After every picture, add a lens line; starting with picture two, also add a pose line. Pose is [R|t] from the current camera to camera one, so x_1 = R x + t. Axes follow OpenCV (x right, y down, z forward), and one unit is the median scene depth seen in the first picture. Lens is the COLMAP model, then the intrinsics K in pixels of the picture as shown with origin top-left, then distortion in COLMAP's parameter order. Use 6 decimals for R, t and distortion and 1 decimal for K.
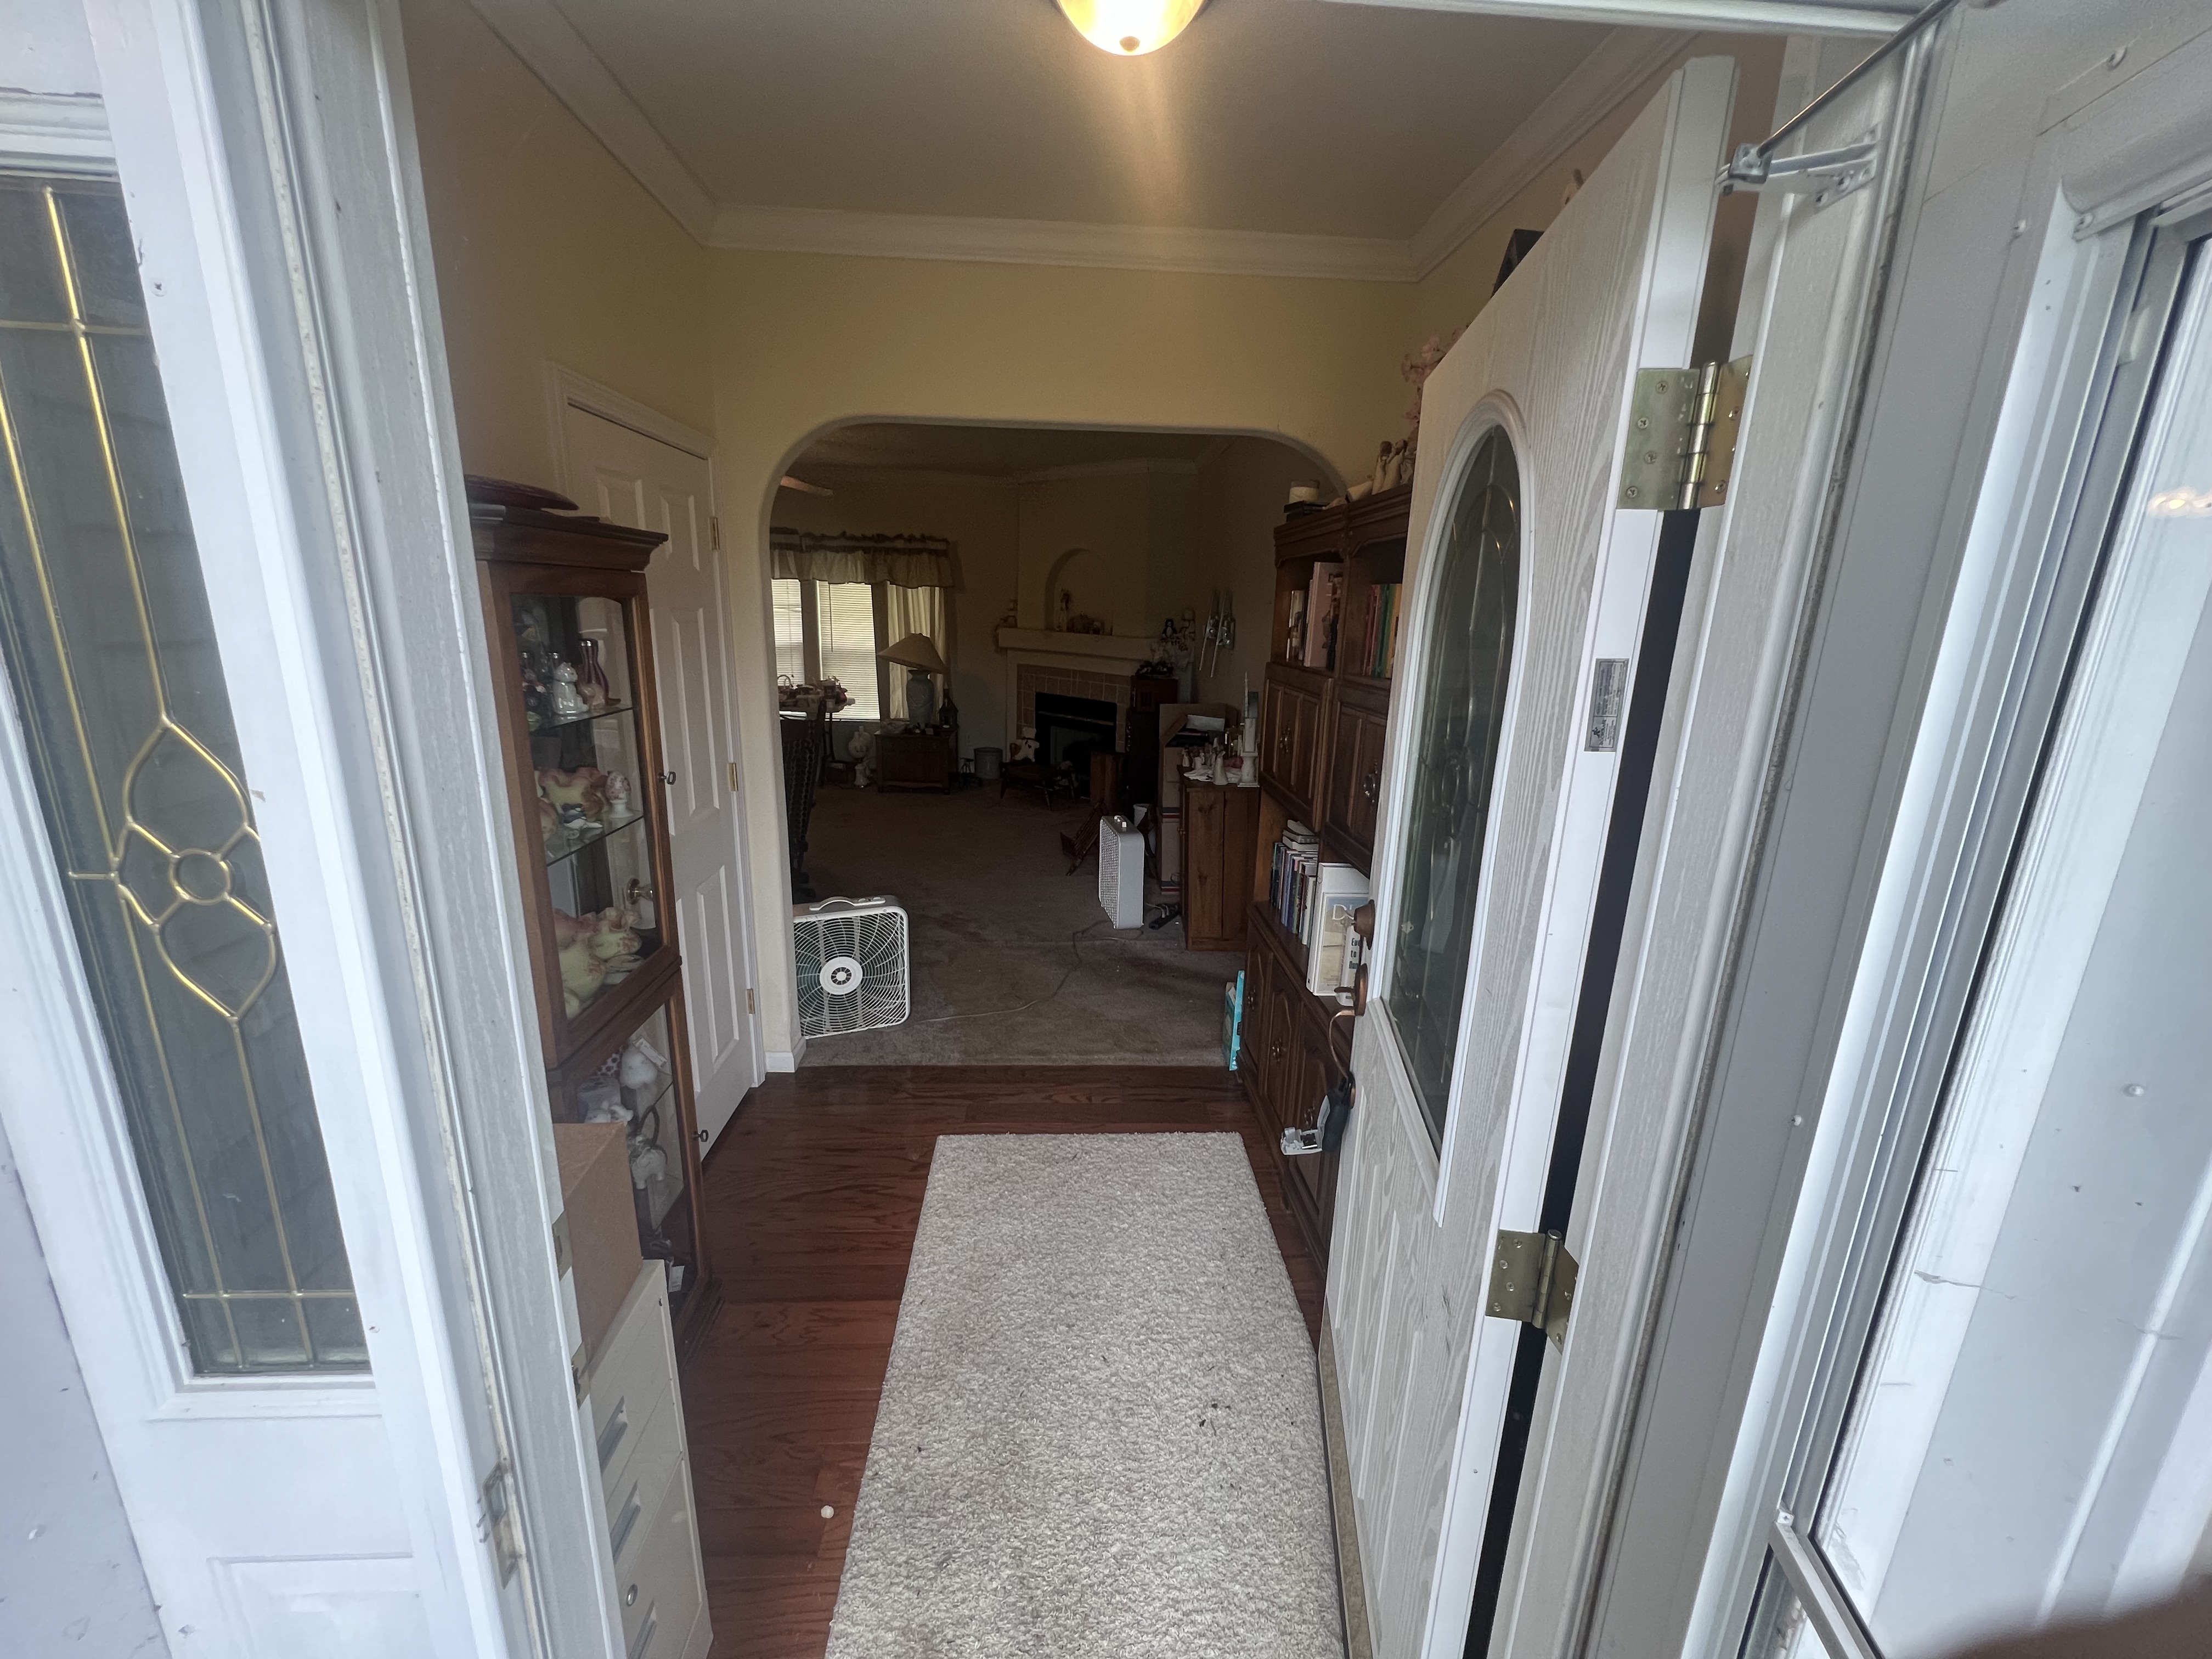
lens RADIAL K [[887.5, 0, 1100.8], [0, 887.5, 829.0], [0, 0, 1]] dist [0.000183, -0.000064]
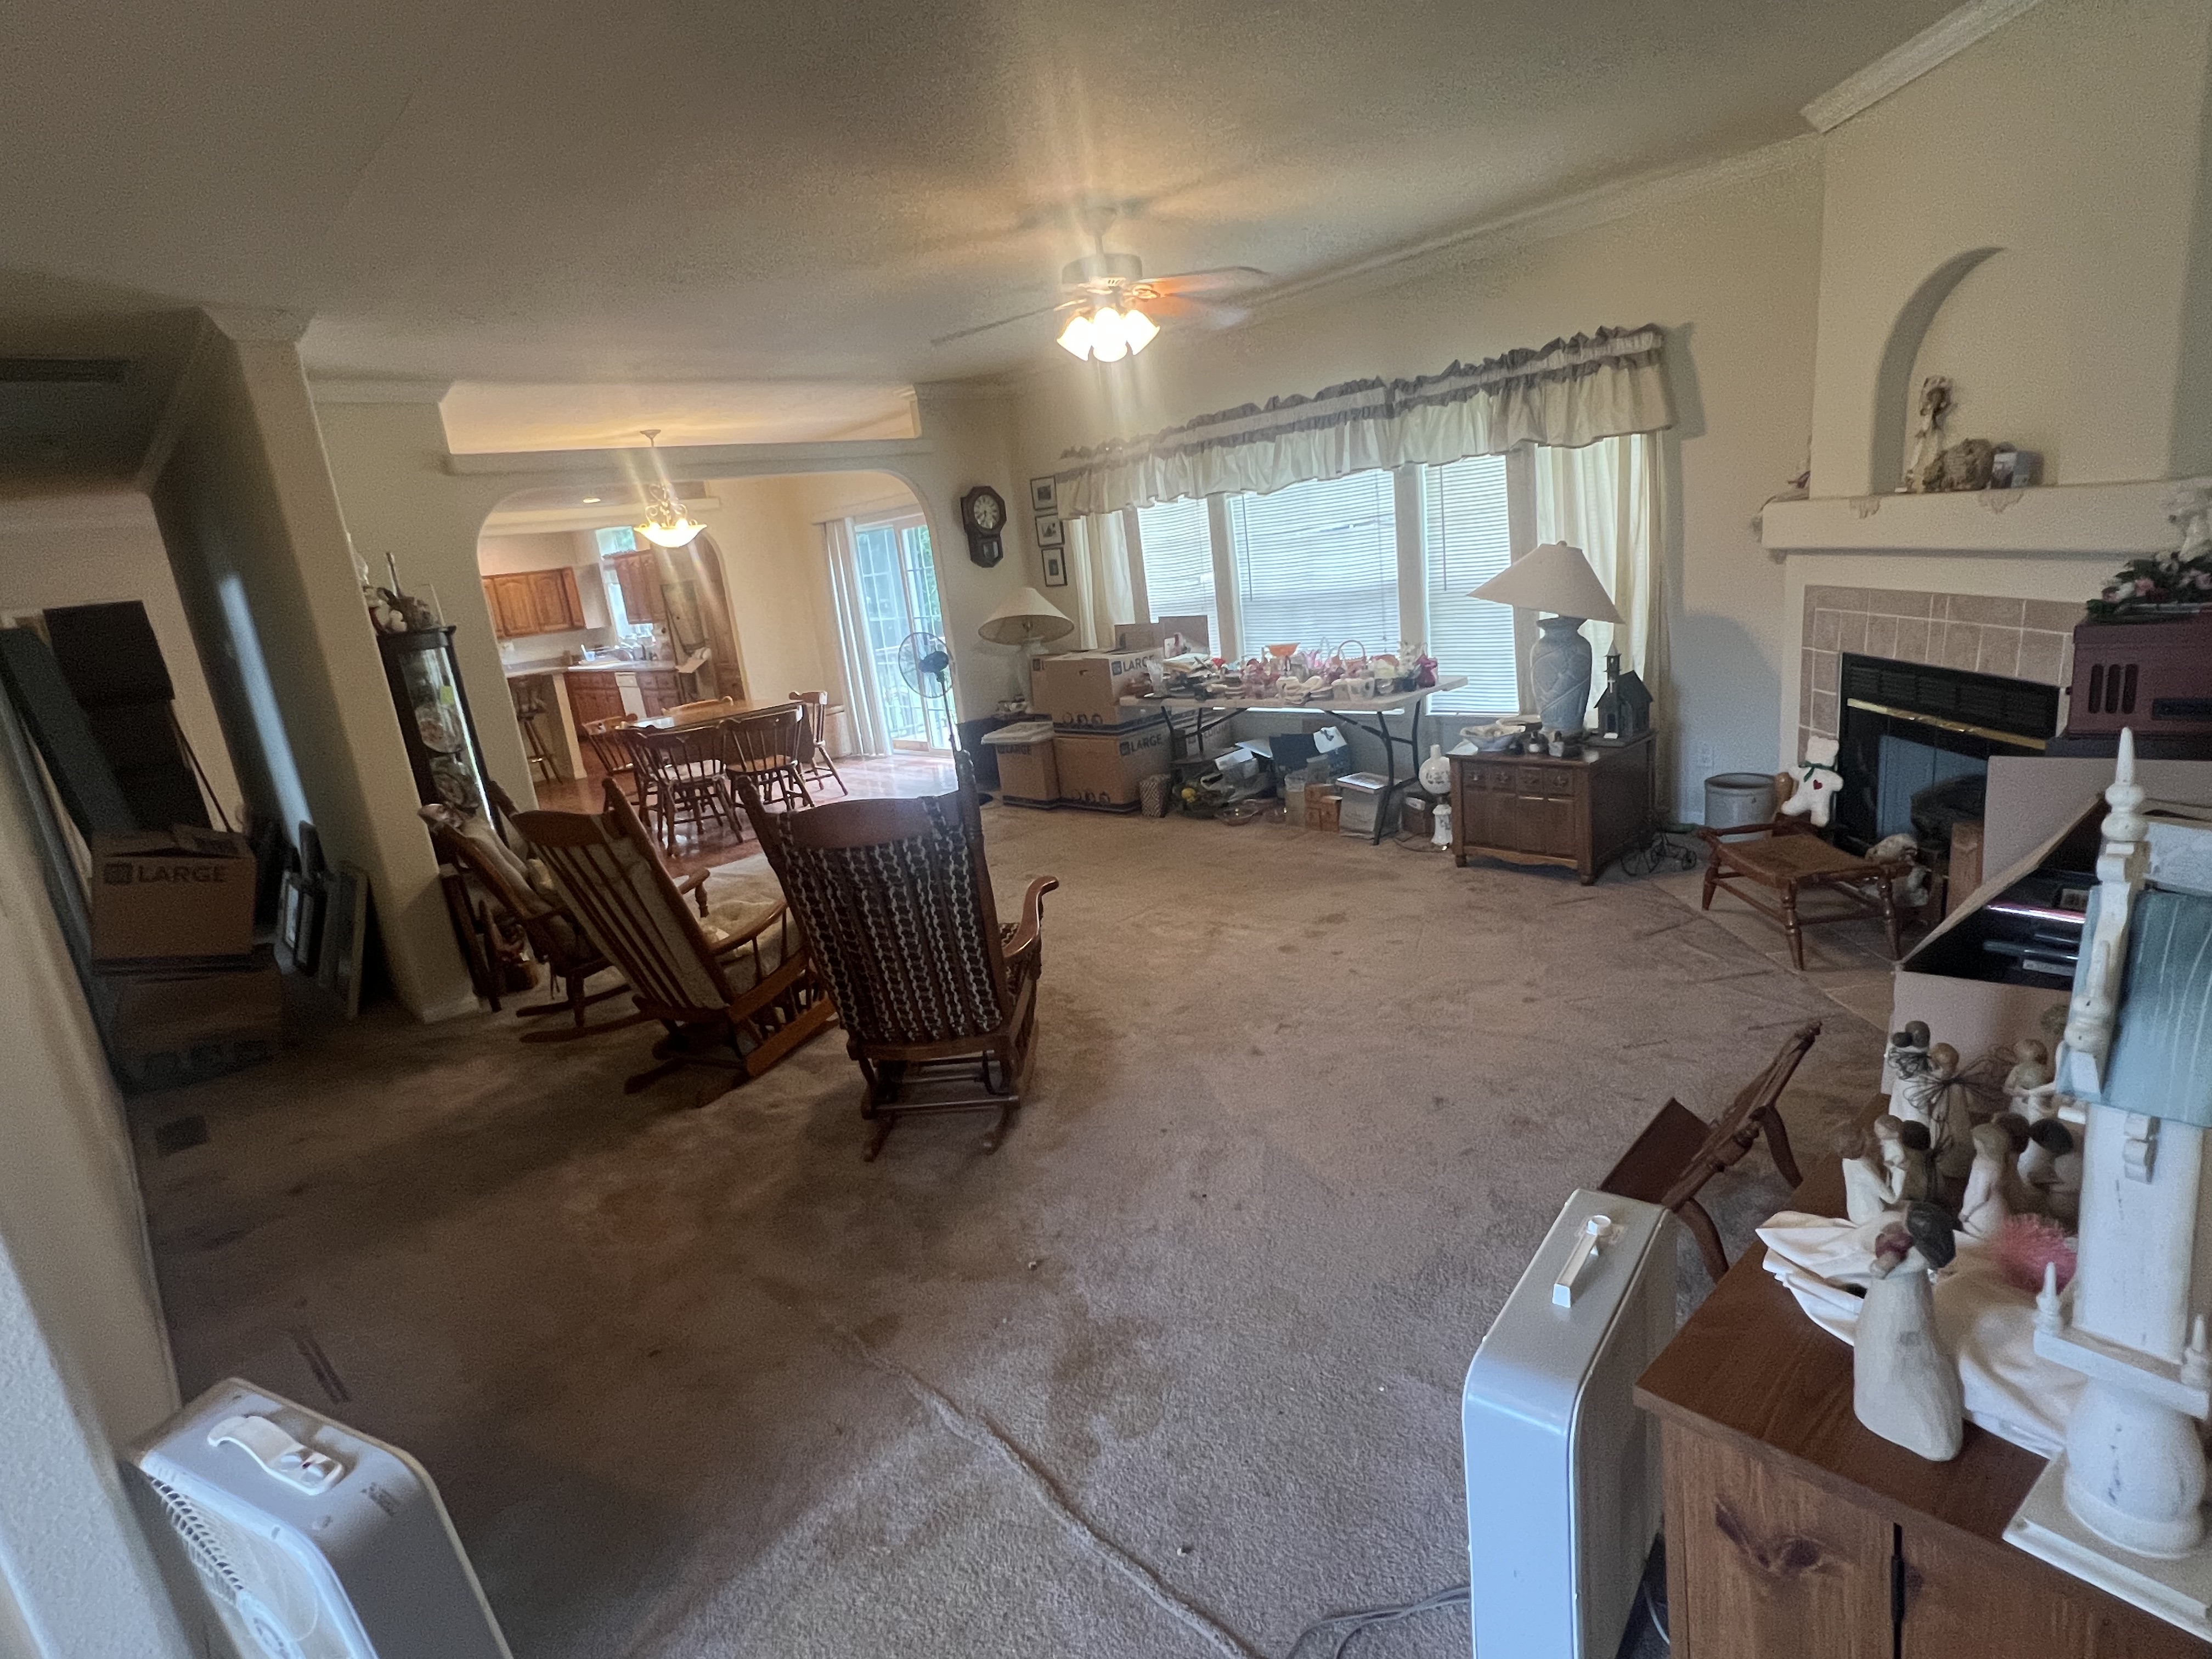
lens RADIAL K [[1107.6, 0, 1114.6], [0, 1107.6, 819.2], [0, 0, 1]] dist [0.003078, 0.000500]
pose [[0.647754, 0.075104, -0.758138, 0.099796], [-0.056702, 0.997122, 0.050332, -0.085094], [0.759736, 0.010385, 0.650148, 0.418806]]
